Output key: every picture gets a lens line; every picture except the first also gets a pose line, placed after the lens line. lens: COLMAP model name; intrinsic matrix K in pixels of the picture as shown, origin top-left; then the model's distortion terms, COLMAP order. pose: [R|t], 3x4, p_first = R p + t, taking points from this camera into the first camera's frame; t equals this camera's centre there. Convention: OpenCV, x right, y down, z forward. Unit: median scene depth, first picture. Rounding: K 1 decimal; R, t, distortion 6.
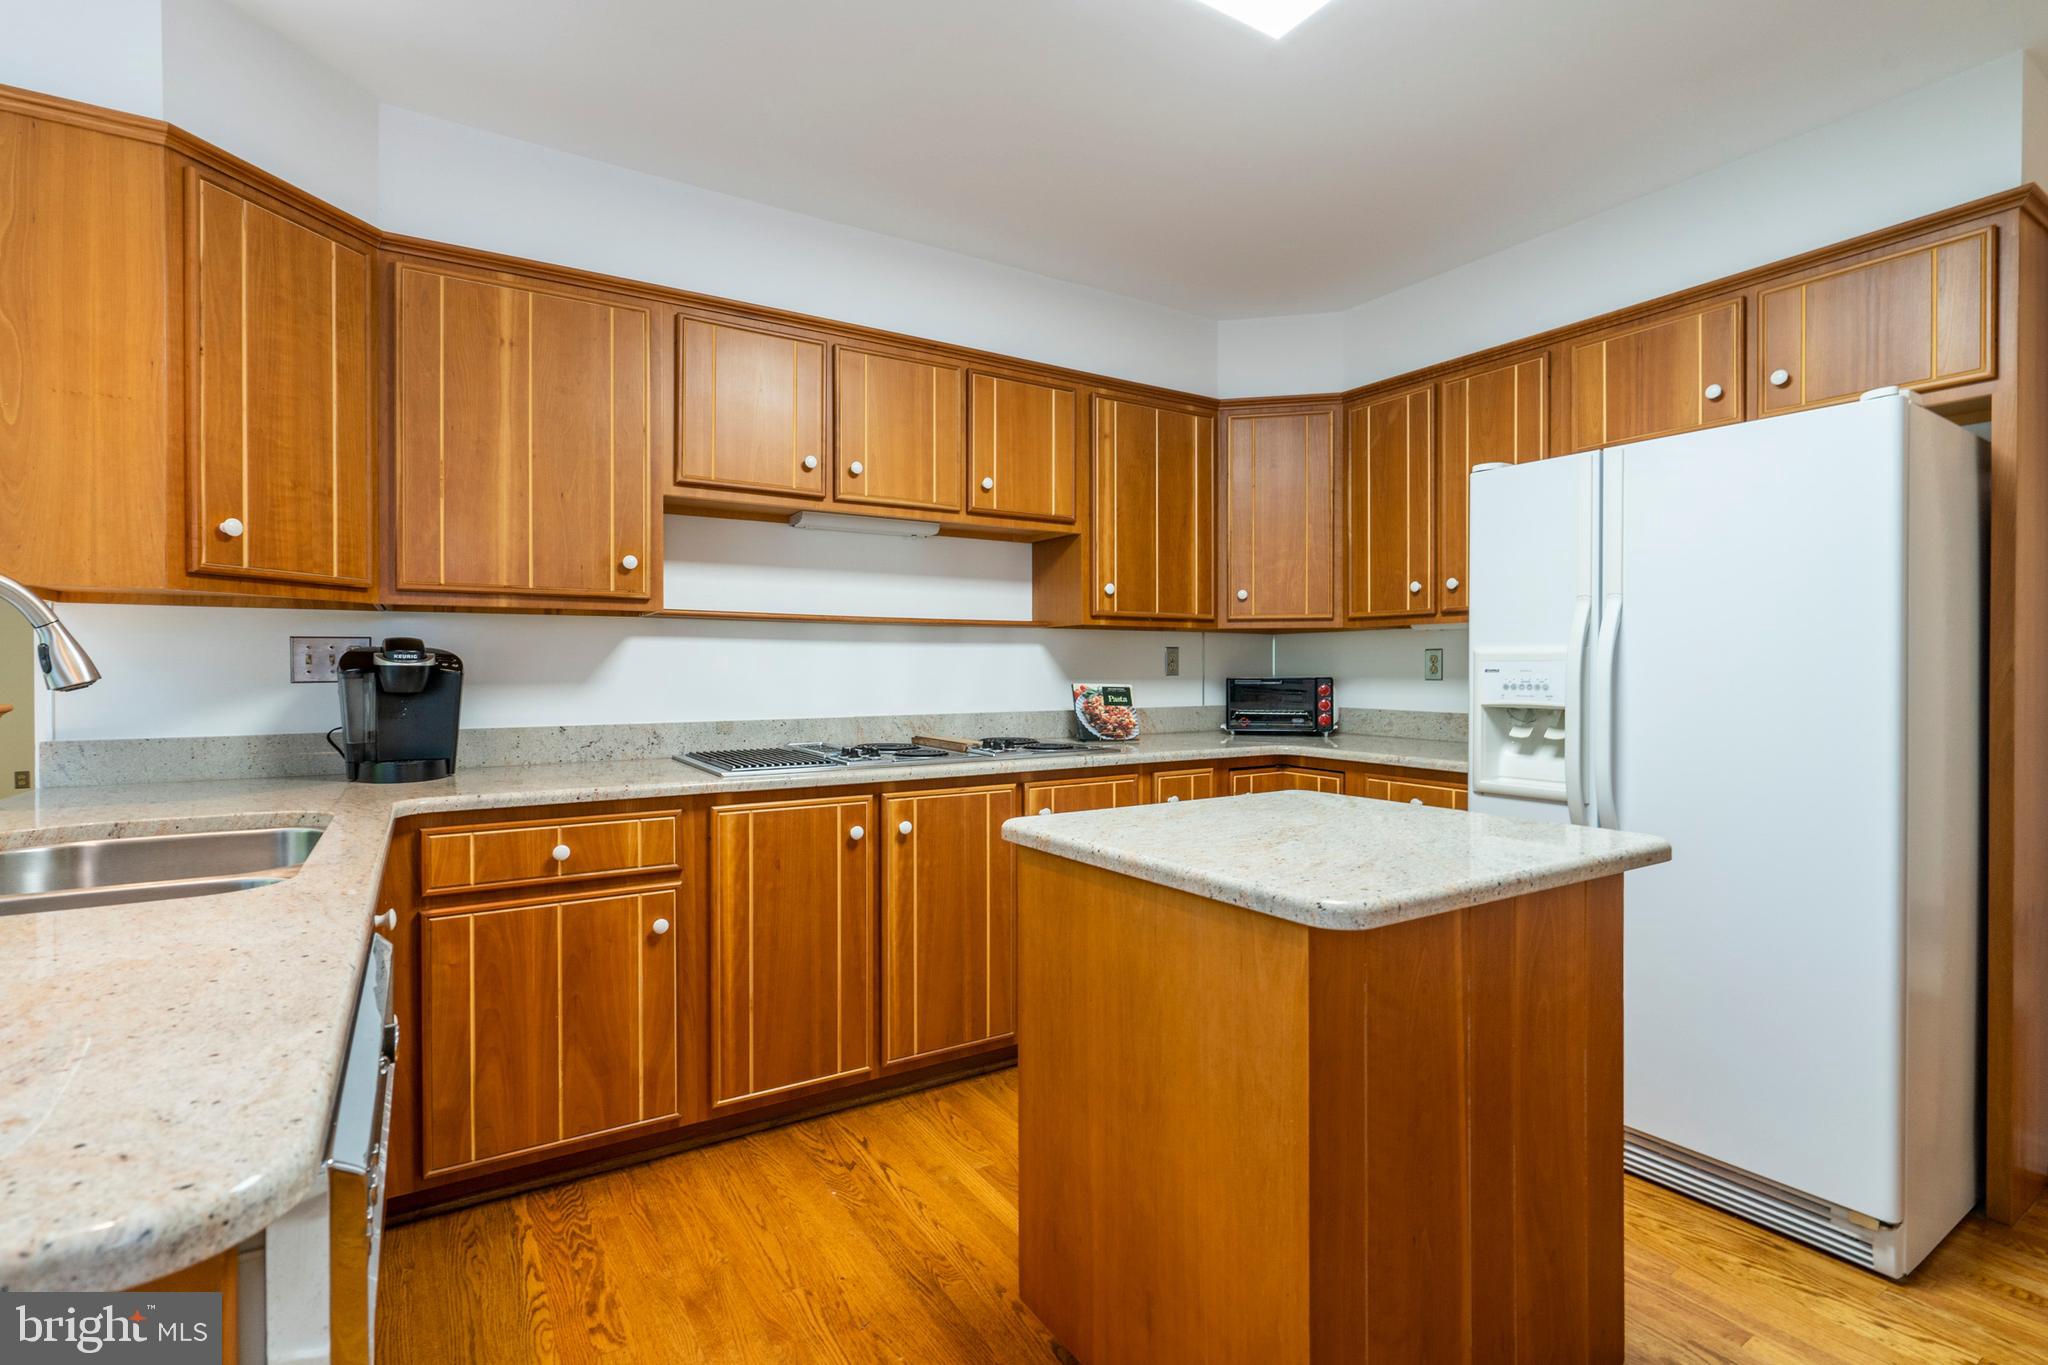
lens RADIAL K [[937.7, 0, 1023.3], [0, 937.7, 674.0], [0, 0, 1]] dist [-0.001850, -0.000148]
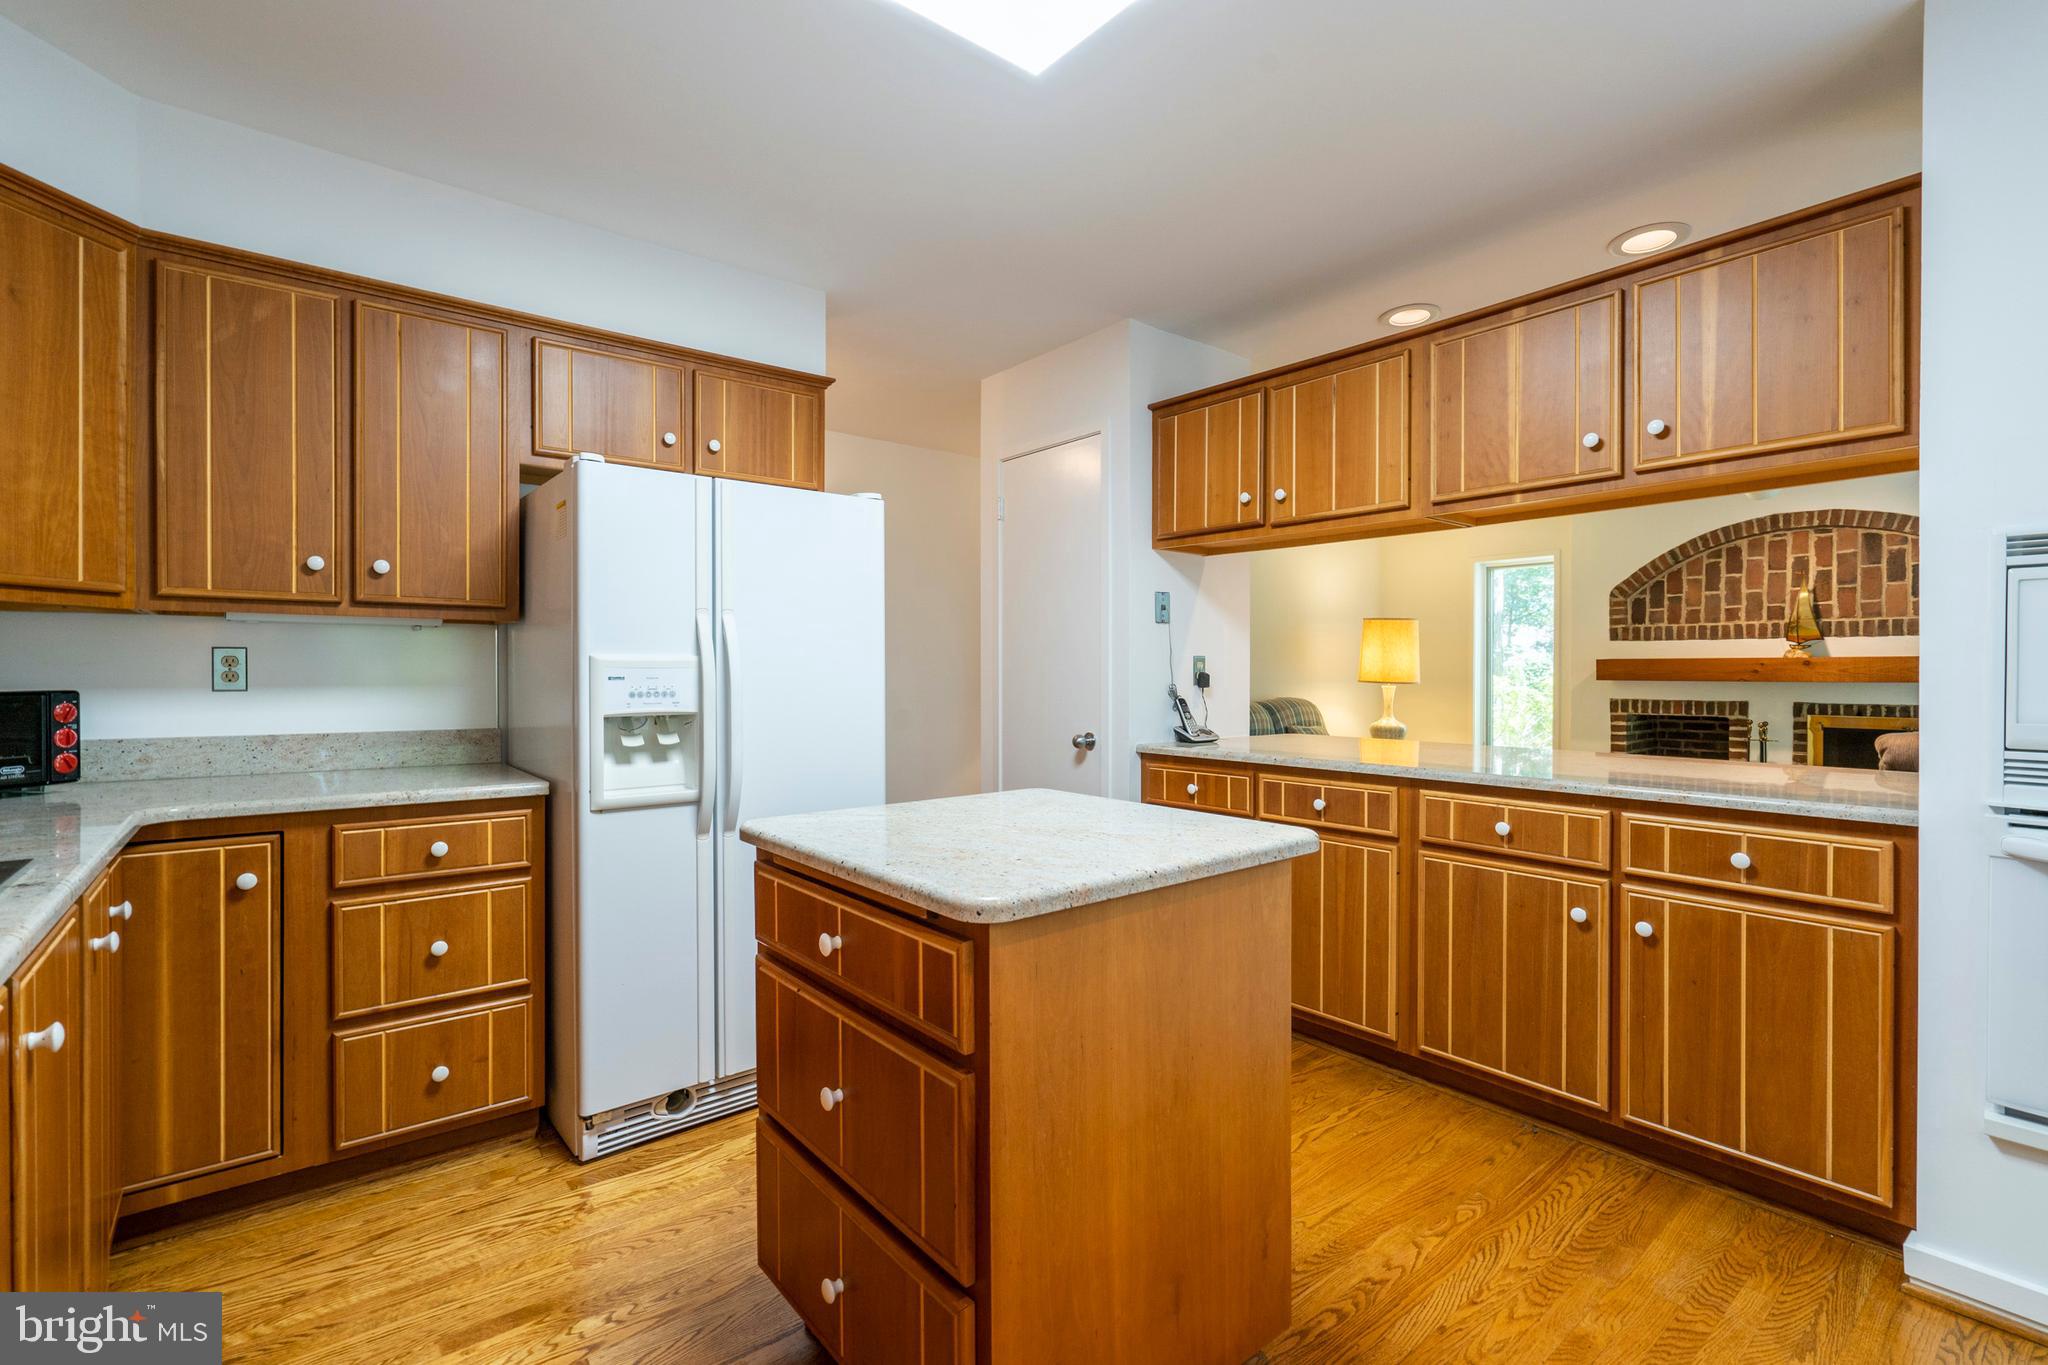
lens RADIAL K [[933.1, 0, 1000.7], [0, 933.1, 682.2], [0, 0, 1]] dist [-0.000775, 0.000299]
pose [[-0.114351, -0.010918, 0.993380, -0.409404], [0.005165, 0.999920, 0.011584, -0.007154], [-0.993427, 0.006456, -0.114286, 0.617969]]
